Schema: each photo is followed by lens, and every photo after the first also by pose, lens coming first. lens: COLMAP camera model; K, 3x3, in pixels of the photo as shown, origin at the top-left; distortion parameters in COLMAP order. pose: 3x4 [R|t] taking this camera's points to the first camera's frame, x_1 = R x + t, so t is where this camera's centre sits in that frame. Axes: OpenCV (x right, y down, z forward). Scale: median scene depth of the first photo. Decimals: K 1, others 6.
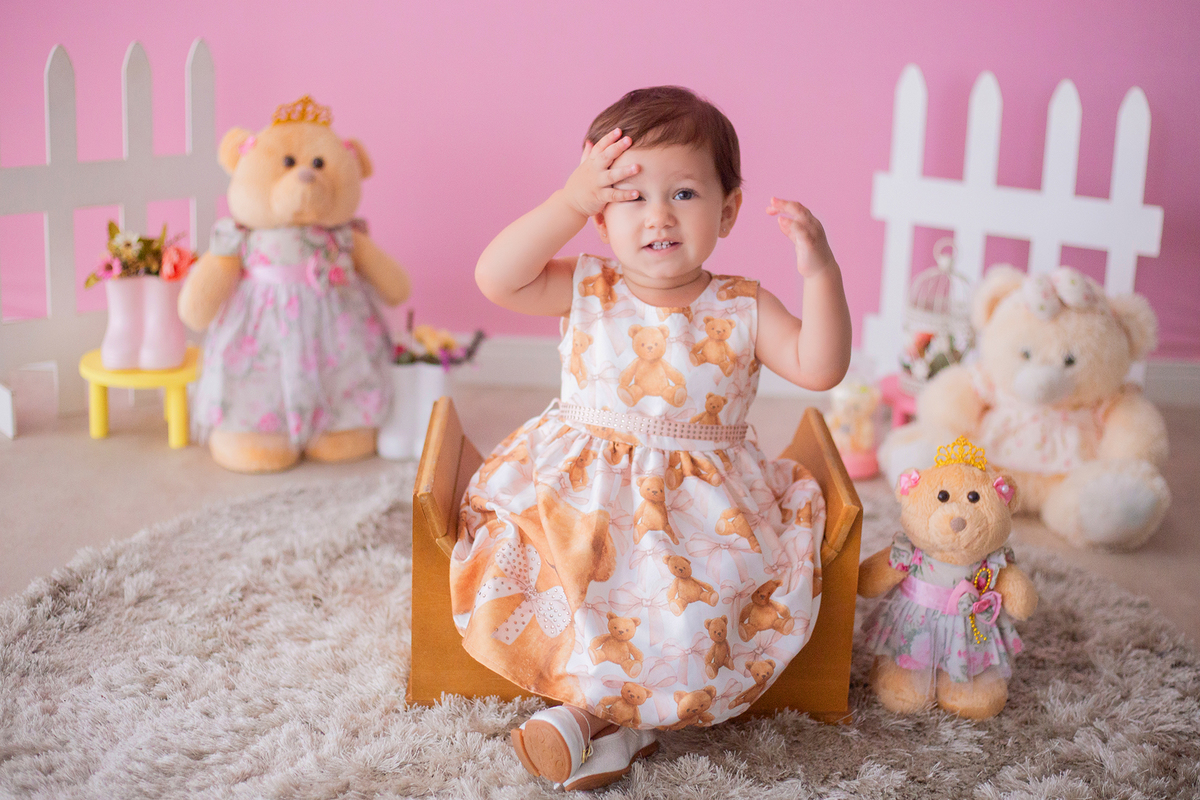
lens RADIAL K [[1787.9, 0, 588.0], [0, 1787.9, 382.1], [0, 0, 1]] dist [-0.112772, -0.035835]
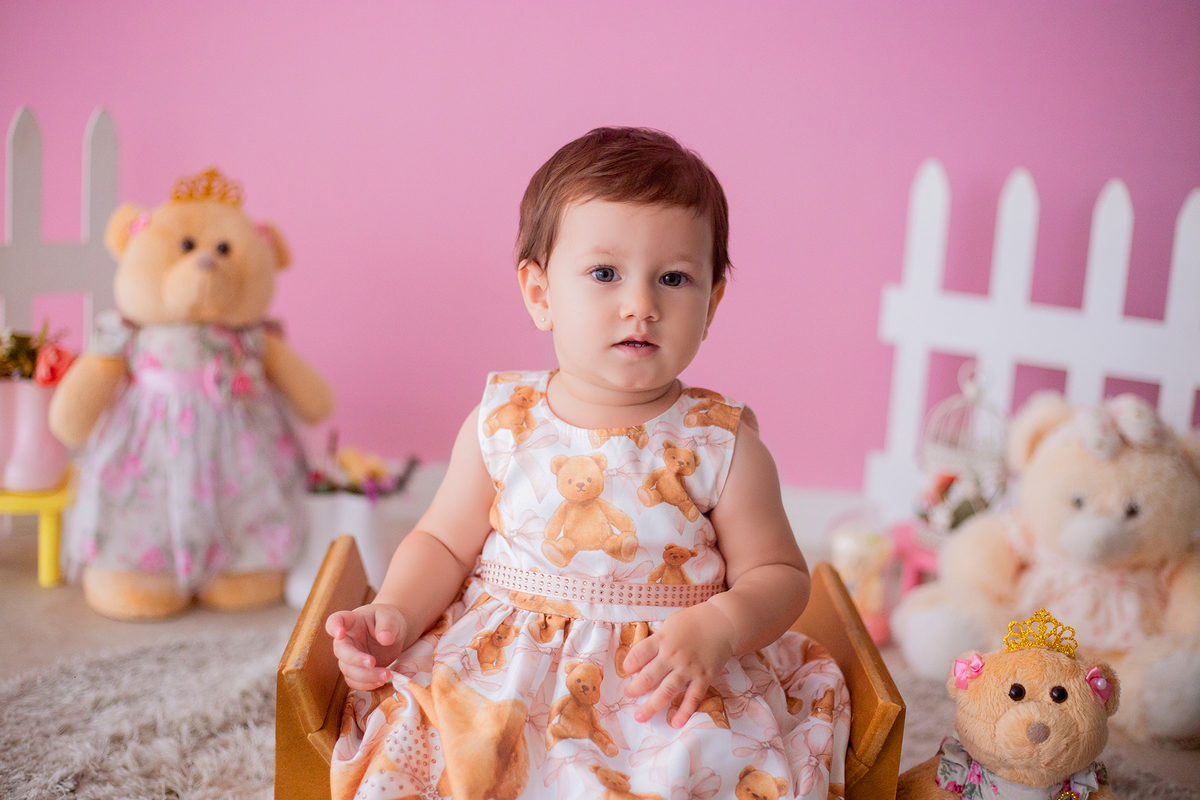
lens RADIAL K [[1761.3, 0, 560.1], [0, 1761.3, 399.0], [0, 0, 1]] dist [-0.111831, -0.033536]
pose [[0.999598, 0.028340, -0.000045, 0.009014], [-0.028271, 0.997054, -0.071298, 0.001161], [-0.001976, 0.071271, 0.997455, 0.221932]]
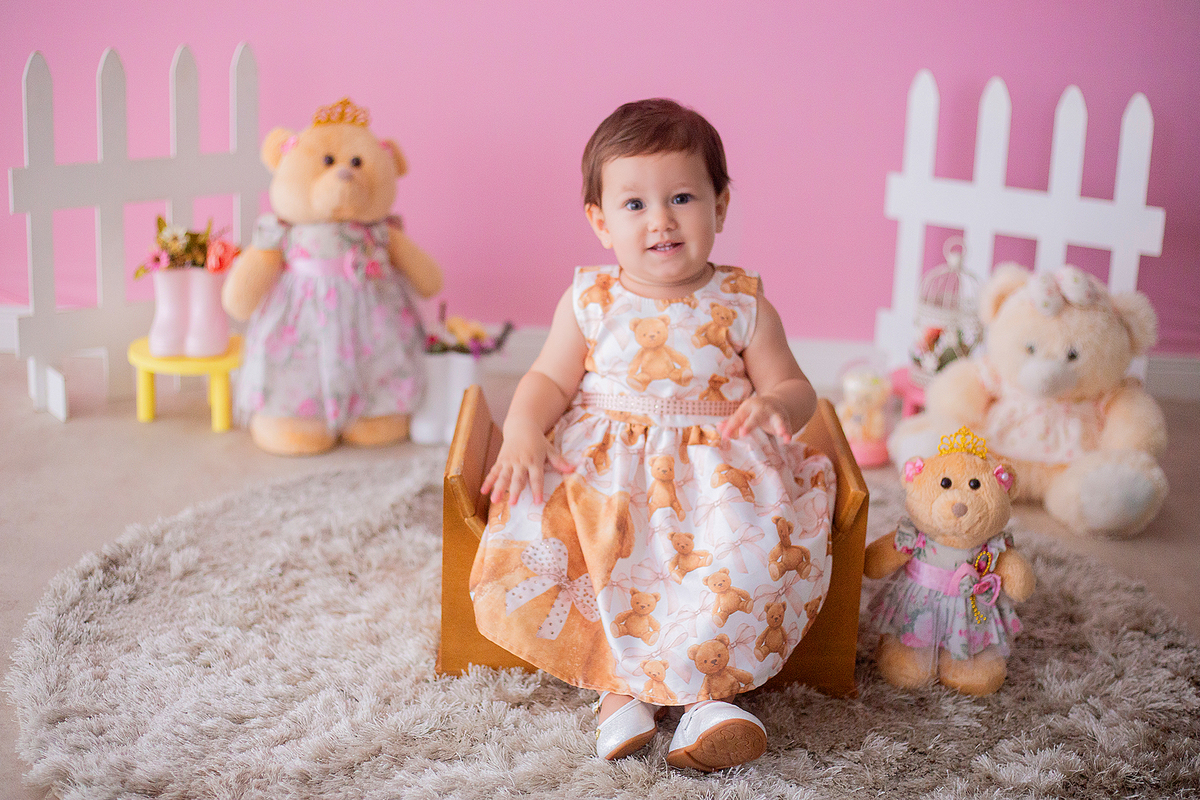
lens RADIAL K [[1733.0, 0, 565.6], [0, 1733.0, 371.1], [0, 0, 1]] dist [-0.101626, -0.078160]
pose [[0.999578, 0.008126, -0.027881, 0.001856], [-0.008146, 0.999967, -0.000596, 0.000302], [0.027875, 0.000822, 0.999611, -0.020538]]
